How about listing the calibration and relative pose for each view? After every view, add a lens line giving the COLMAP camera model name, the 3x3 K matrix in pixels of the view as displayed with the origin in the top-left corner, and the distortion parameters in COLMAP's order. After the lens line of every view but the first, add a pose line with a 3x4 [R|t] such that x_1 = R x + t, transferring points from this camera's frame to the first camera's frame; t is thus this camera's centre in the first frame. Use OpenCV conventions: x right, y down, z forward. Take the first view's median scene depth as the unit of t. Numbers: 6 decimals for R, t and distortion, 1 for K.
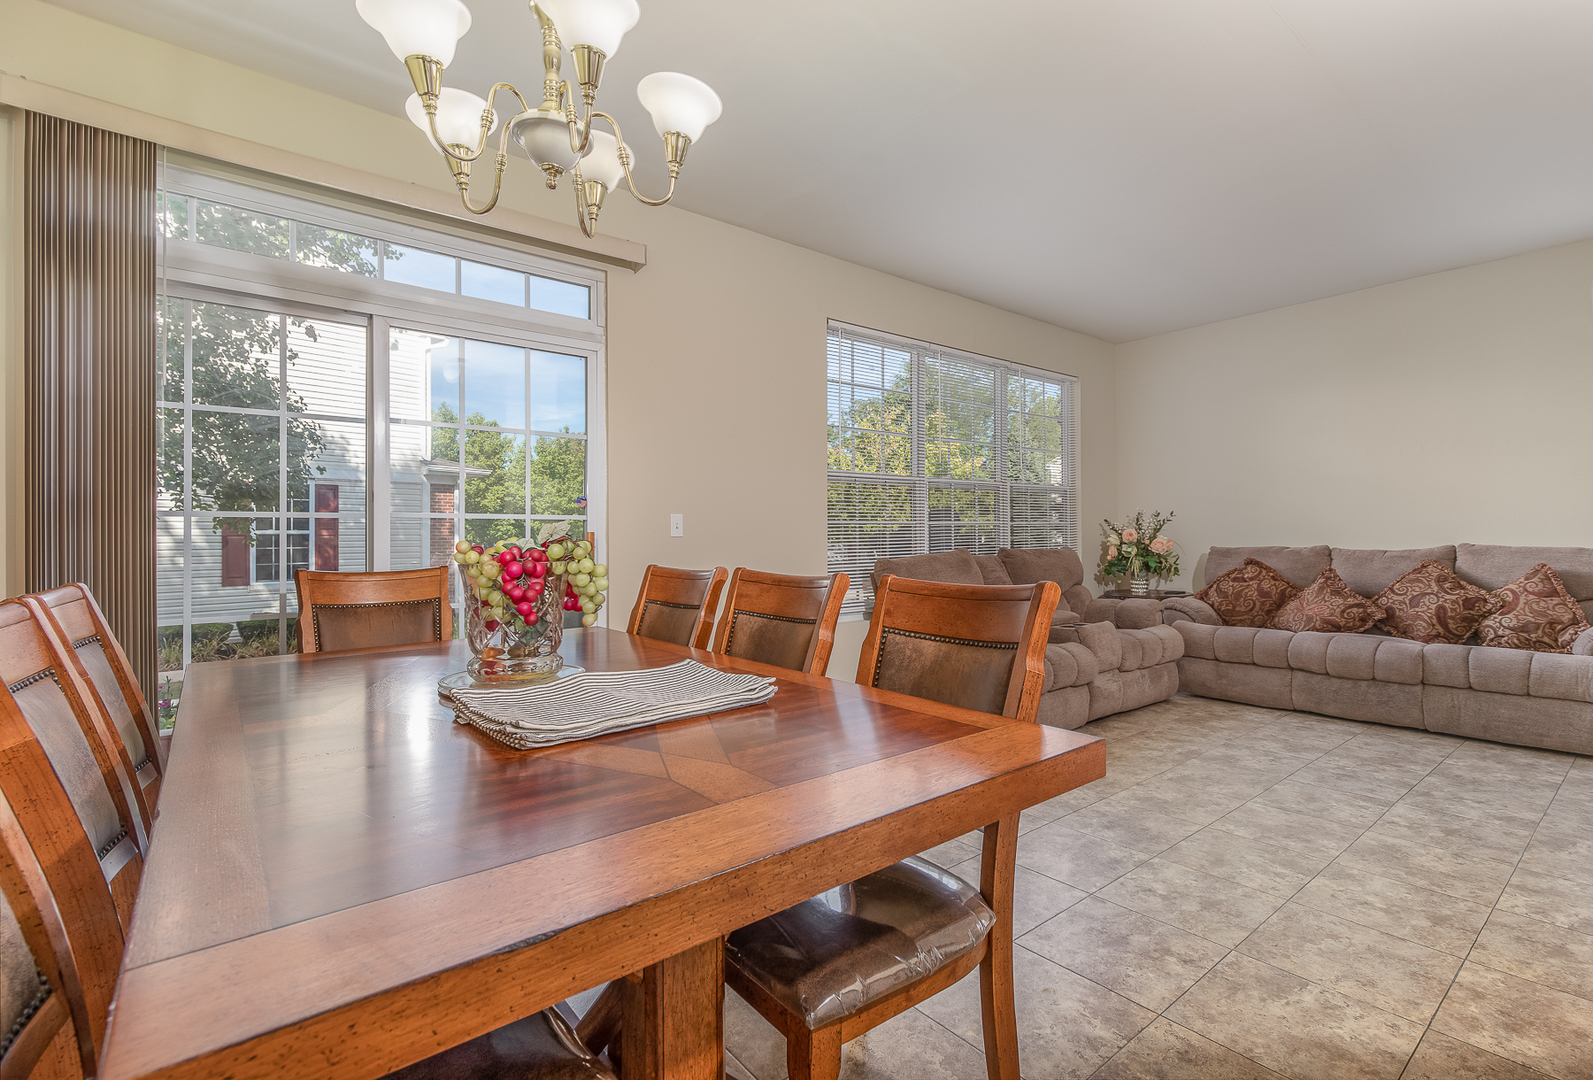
lens RADIAL K [[729.2, 0, 855.4], [0, 729.2, 532.8], [0, 0, 1]] dist [0.006053, -0.000423]
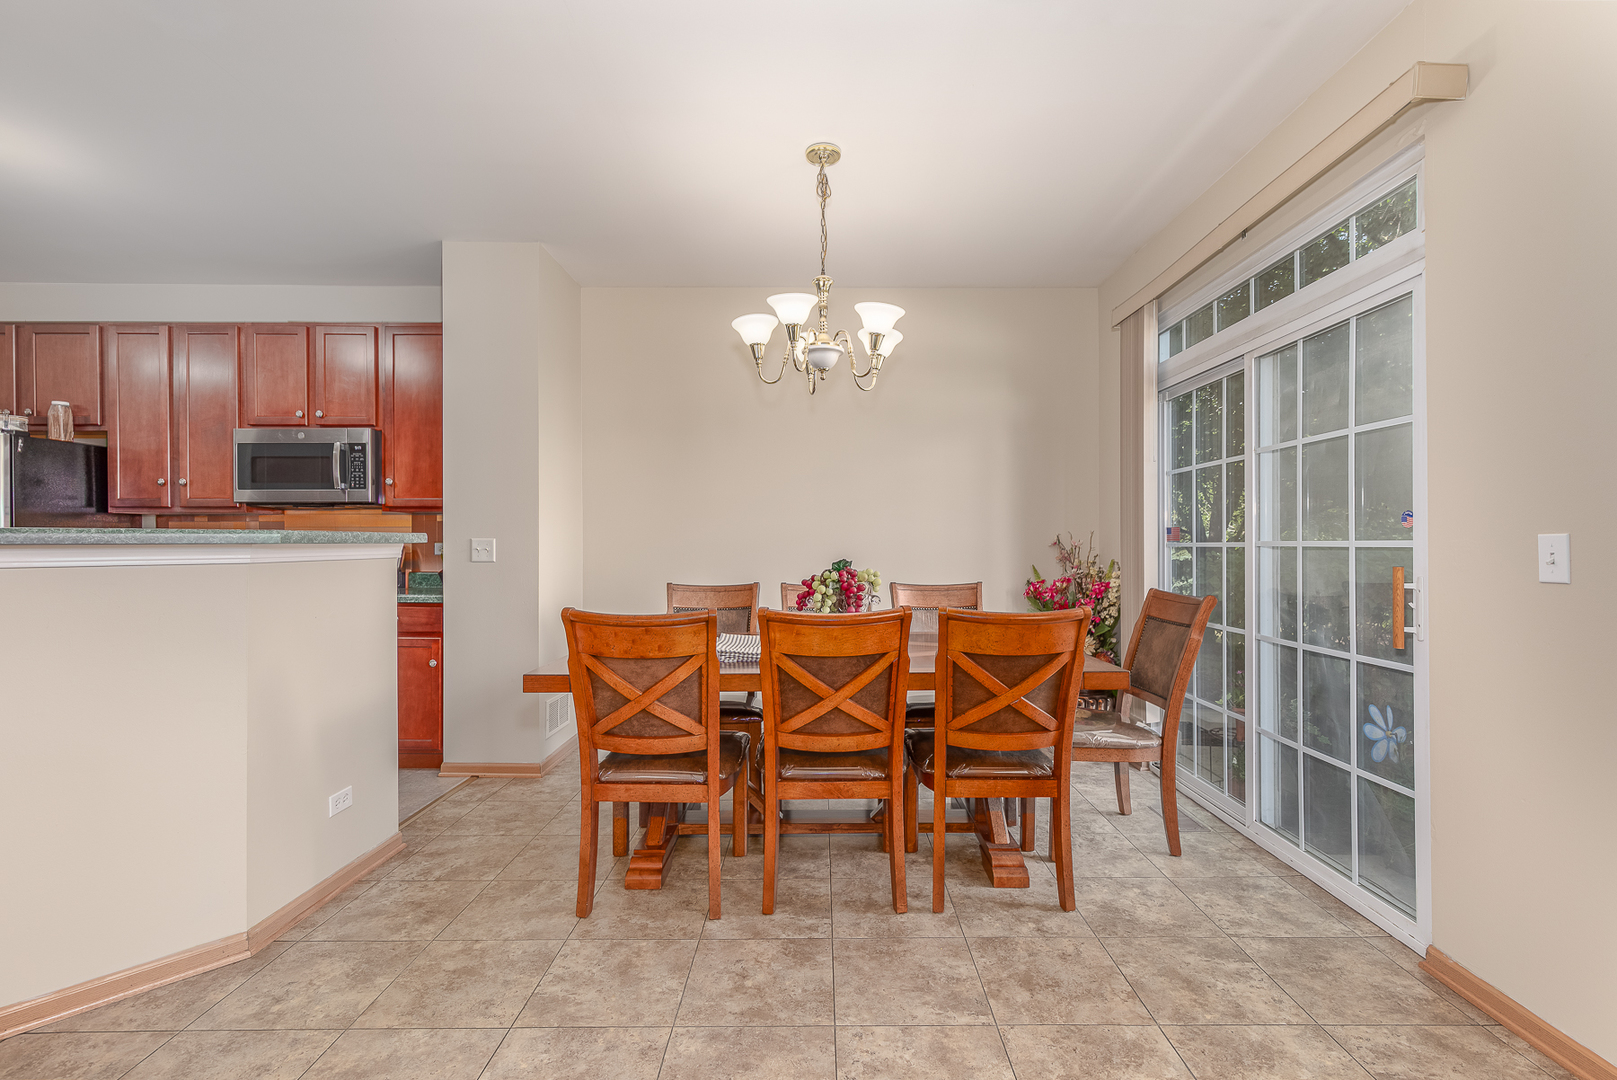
lens RADIAL K [[740.2, 0, 810.4], [0, 740.2, 542.8], [0, 0, 1]] dist [0.006053, -0.000423]
pose [[-0.654247, 0.008893, -0.756229, 0.600449], [0.013717, 0.999906, -0.000108, -0.035936], [0.756157, -0.010443, -0.654307, 1.314114]]
